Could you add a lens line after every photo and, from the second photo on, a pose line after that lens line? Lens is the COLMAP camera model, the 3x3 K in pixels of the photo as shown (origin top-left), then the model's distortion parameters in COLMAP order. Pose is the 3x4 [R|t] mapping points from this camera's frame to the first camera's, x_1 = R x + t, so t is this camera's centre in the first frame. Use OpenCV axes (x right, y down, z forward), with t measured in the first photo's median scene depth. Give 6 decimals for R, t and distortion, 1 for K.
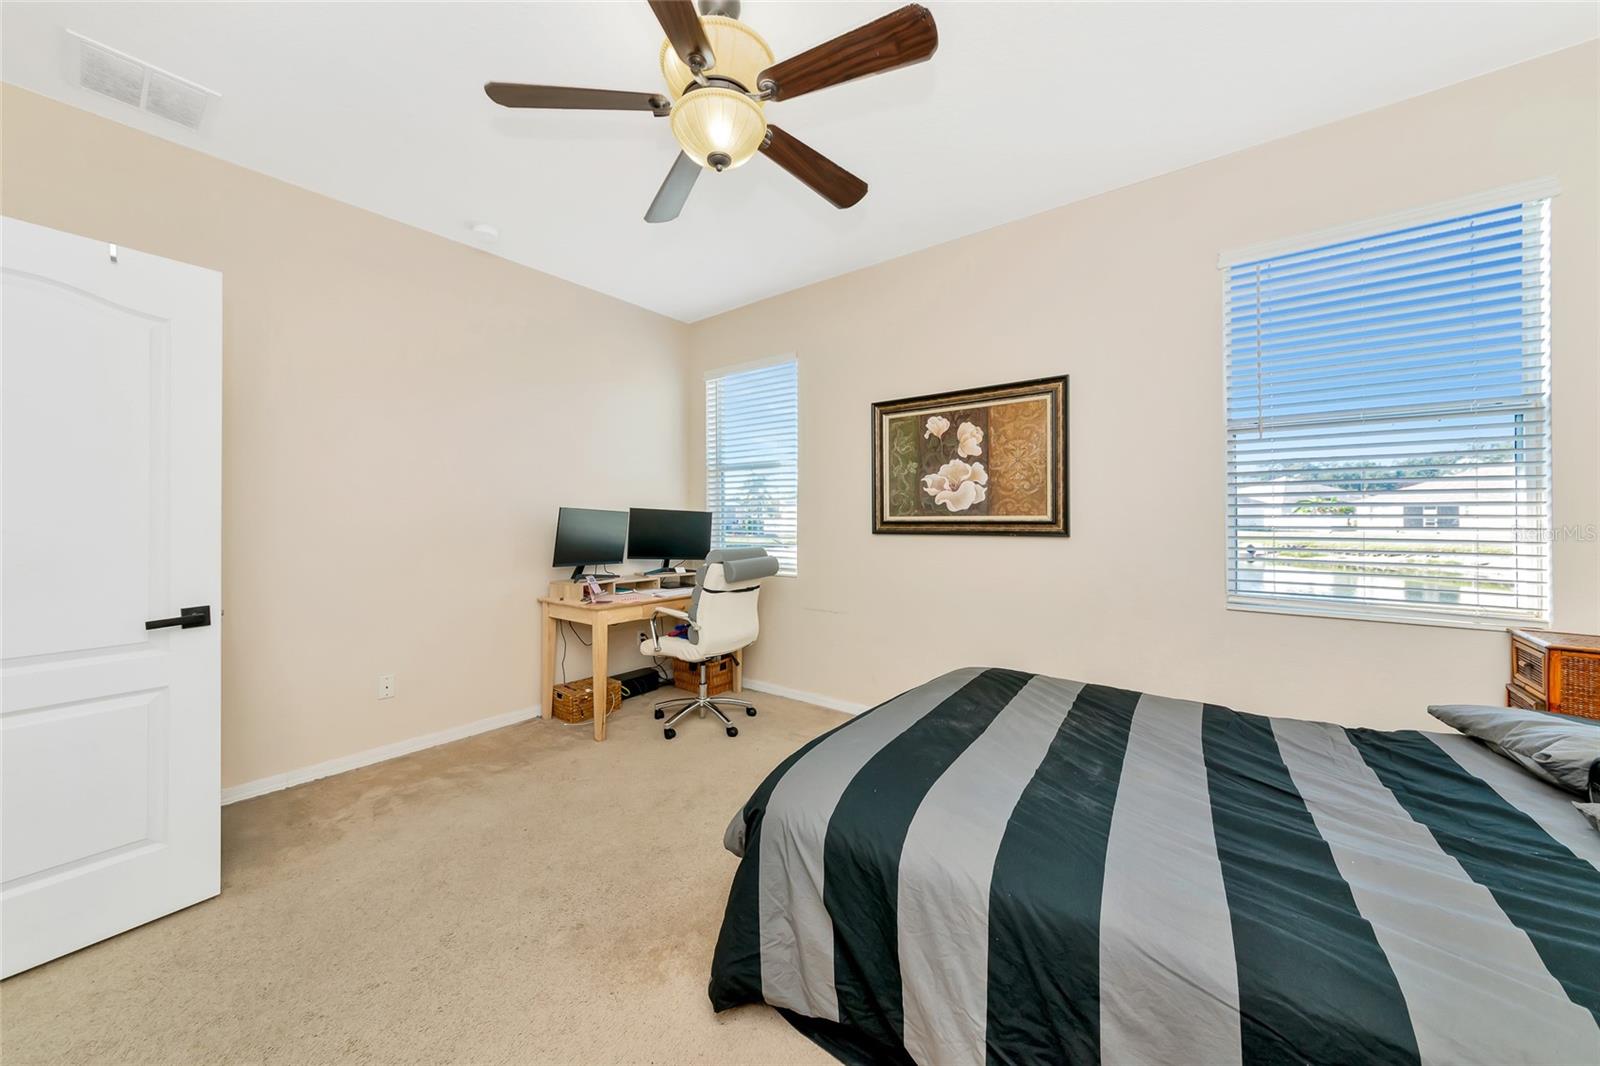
lens RADIAL K [[561.7, 0, 800.6], [0, 561.7, 518.6], [0, 0, 1]] dist [0.000054, -0.000044]
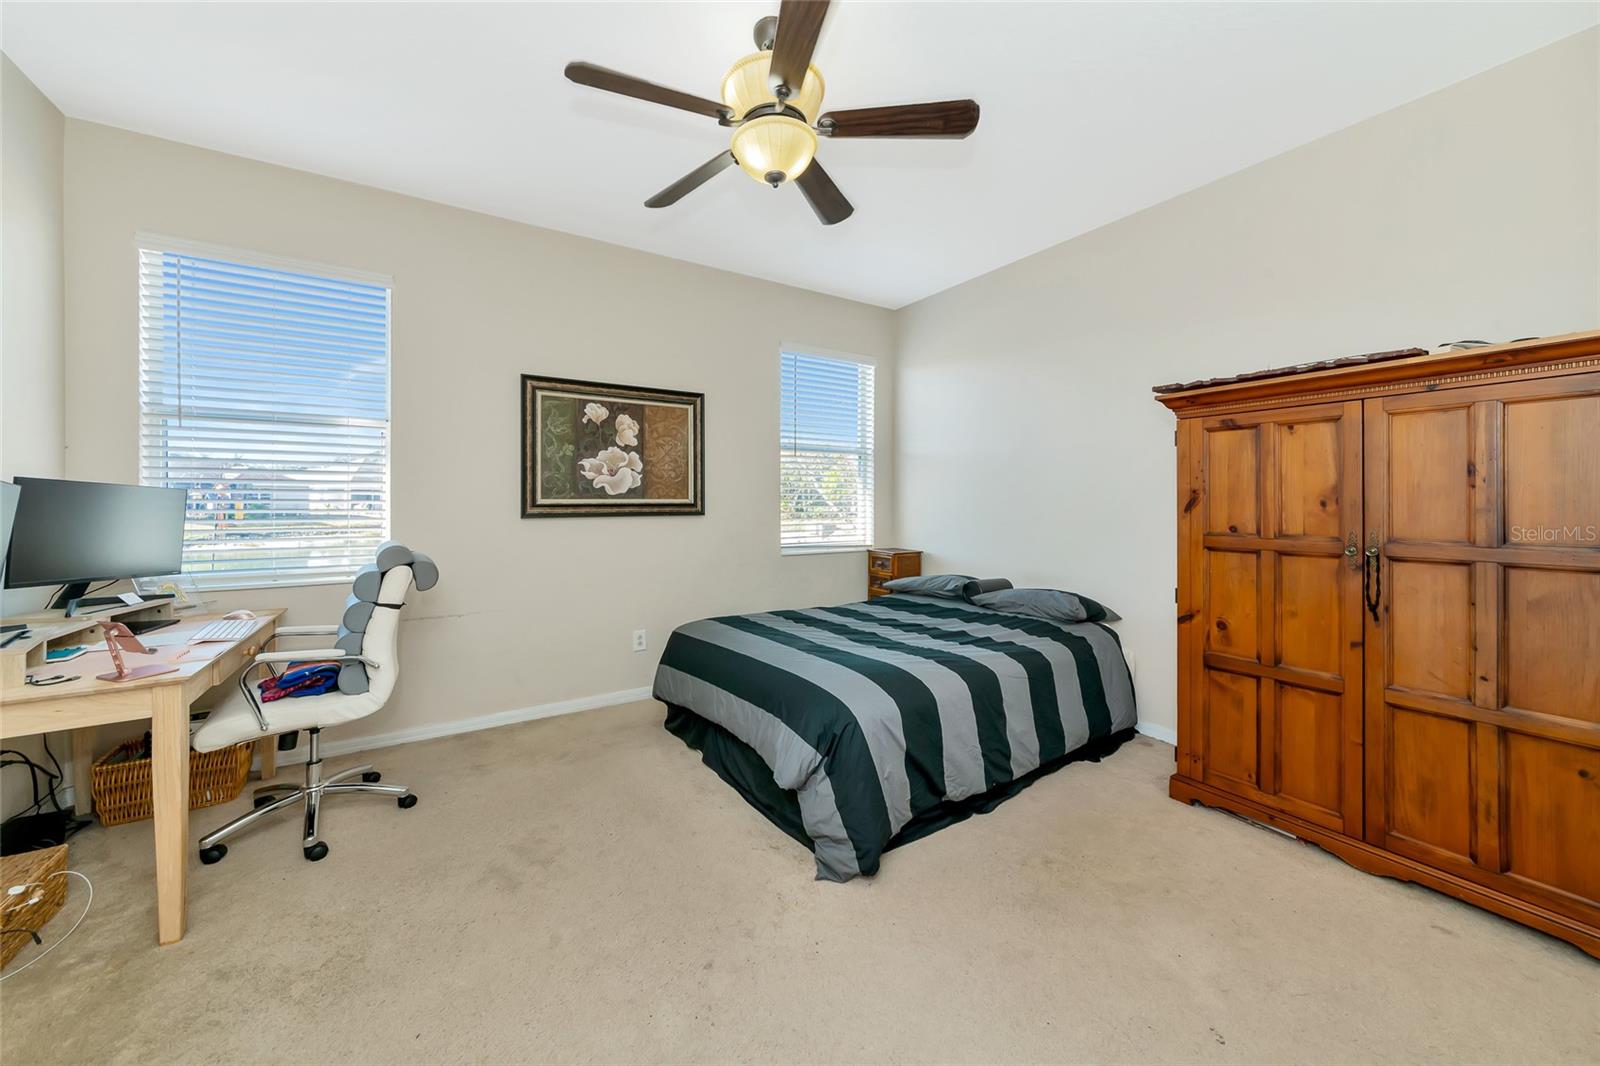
lens RADIAL K [[561.7, 0, 800.6], [0, 561.7, 518.6], [0, 0, 1]] dist [0.000054, -0.000044]
pose [[0.334336, -0.029832, 0.941982, -0.631757], [-0.000794, 0.999490, 0.031935, -0.001753], [-0.942454, -0.011425, 0.334142, 0.296008]]
